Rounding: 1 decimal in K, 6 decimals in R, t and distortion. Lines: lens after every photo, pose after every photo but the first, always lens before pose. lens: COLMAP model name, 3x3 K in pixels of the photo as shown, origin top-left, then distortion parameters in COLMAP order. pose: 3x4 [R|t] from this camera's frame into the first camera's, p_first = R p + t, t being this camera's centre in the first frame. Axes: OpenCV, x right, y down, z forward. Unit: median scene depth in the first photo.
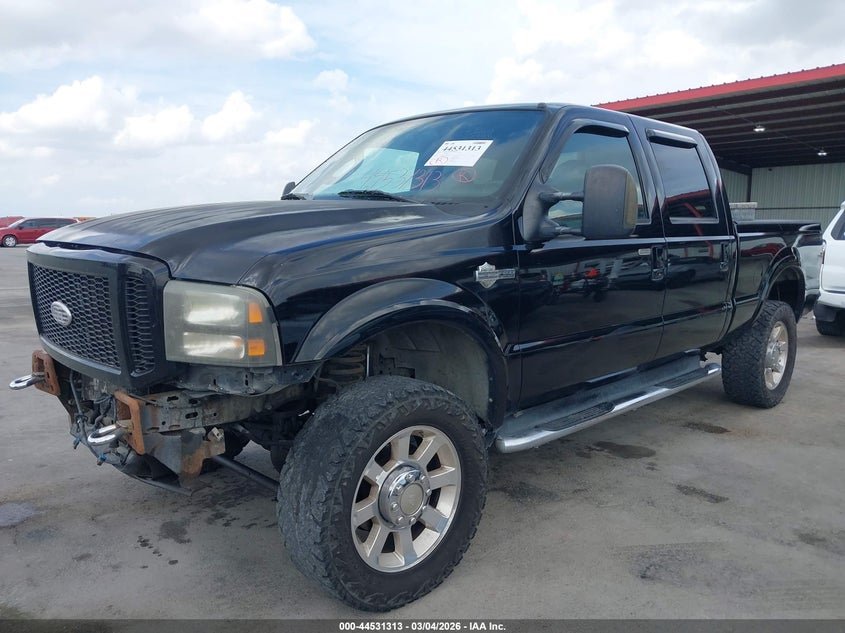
lens RADIAL K [[631.9, 0, 420.2], [0, 631.9, 313.1], [0, 0, 1]] dist [0.003918, 0.000038]
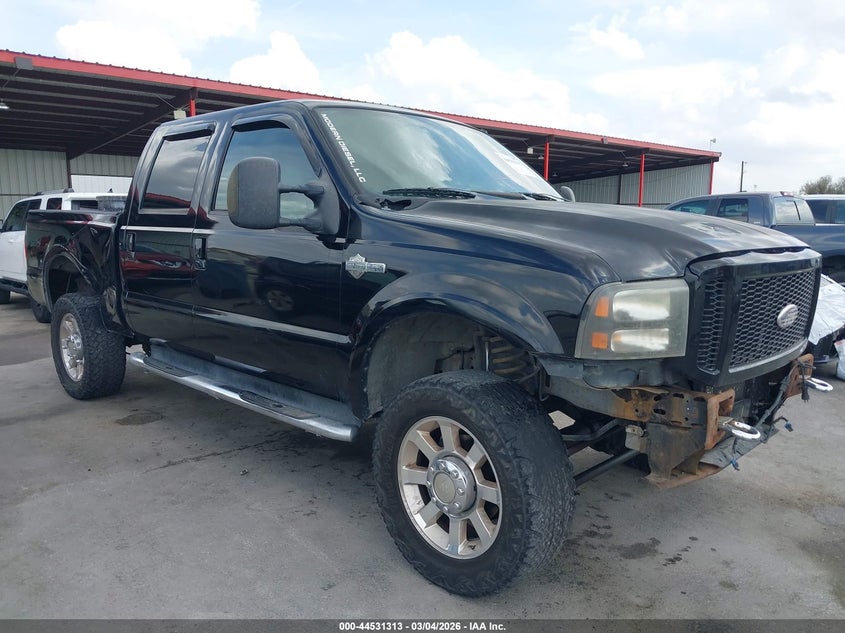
lens RADIAL K [[671.0, 0, 417.4], [0, 671.0, 318.0], [0, 0, 1]] dist [0.011742, 0.014983]
pose [[-0.013329, -0.145443, 0.989277, -1.261911], [0.125853, 0.981253, 0.145958, -0.169727], [-0.991959, 0.126449, 0.005225, 1.223121]]
